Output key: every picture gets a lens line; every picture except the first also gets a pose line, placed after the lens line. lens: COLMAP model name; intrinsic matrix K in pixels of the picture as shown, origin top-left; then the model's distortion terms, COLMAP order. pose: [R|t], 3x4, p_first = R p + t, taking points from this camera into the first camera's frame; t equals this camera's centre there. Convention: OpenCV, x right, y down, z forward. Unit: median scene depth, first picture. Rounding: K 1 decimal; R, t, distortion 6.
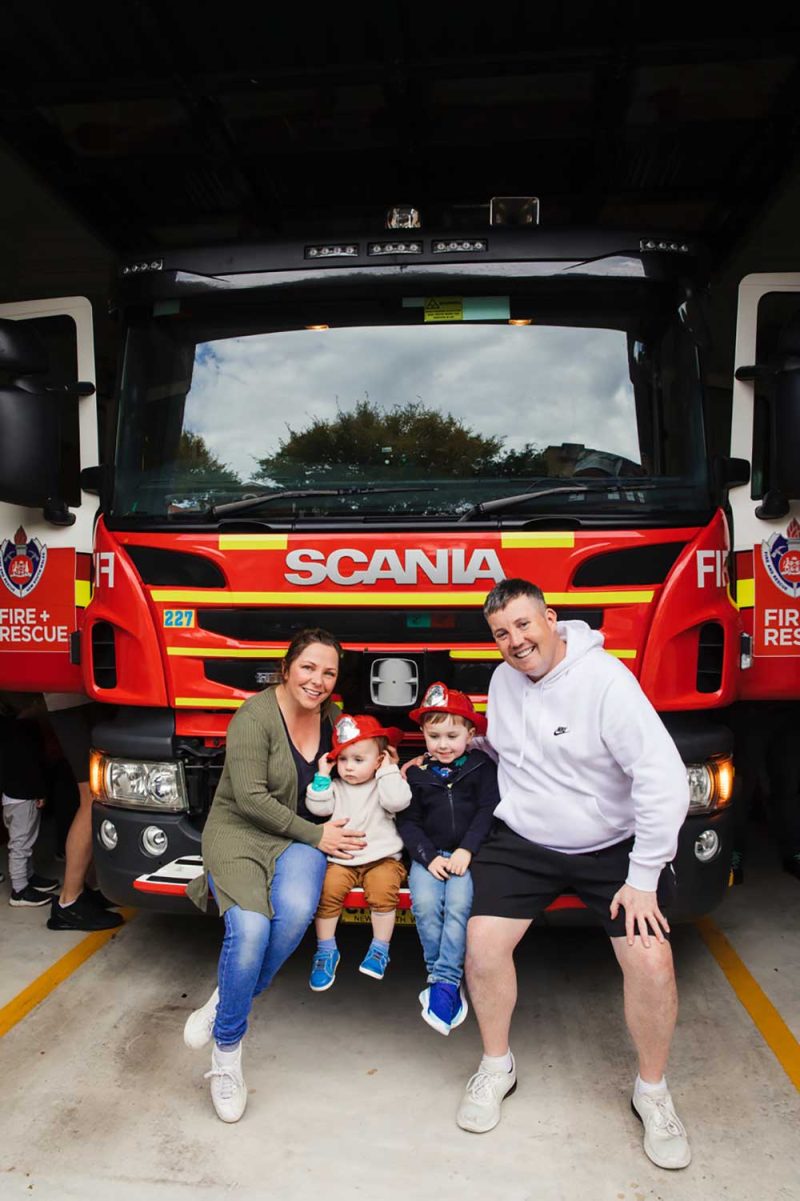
lens RADIAL K [[904.4, 0, 397.7], [0, 904.4, 617.3], [0, 0, 1]] dist [-0.090880, 0.060702]
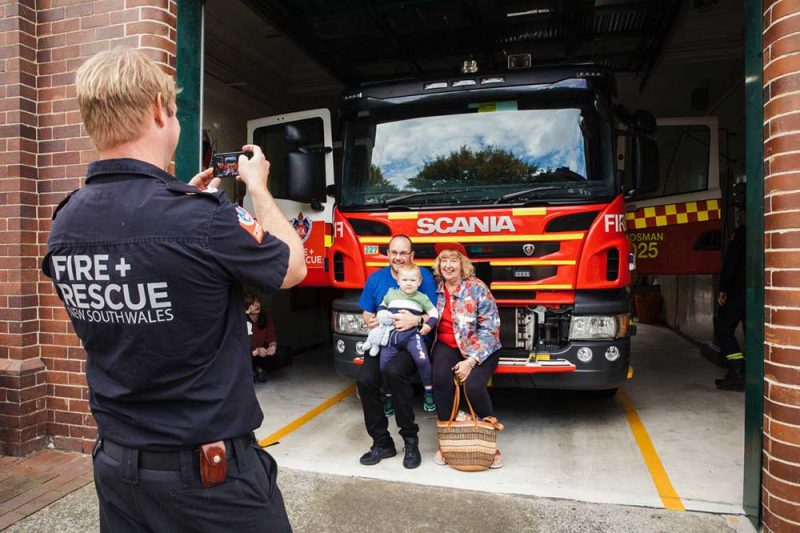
lens RADIAL K [[553.9, 0, 394.0], [0, 553.9, 274.7], [0, 0, 1]] dist [-0.092276, -0.001488]
pose [[0.982850, -0.005800, -0.184314, 0.071504], [0.006635, 0.999970, 0.003912, 0.057829], [0.184286, -0.005068, 0.982860, -0.363448]]
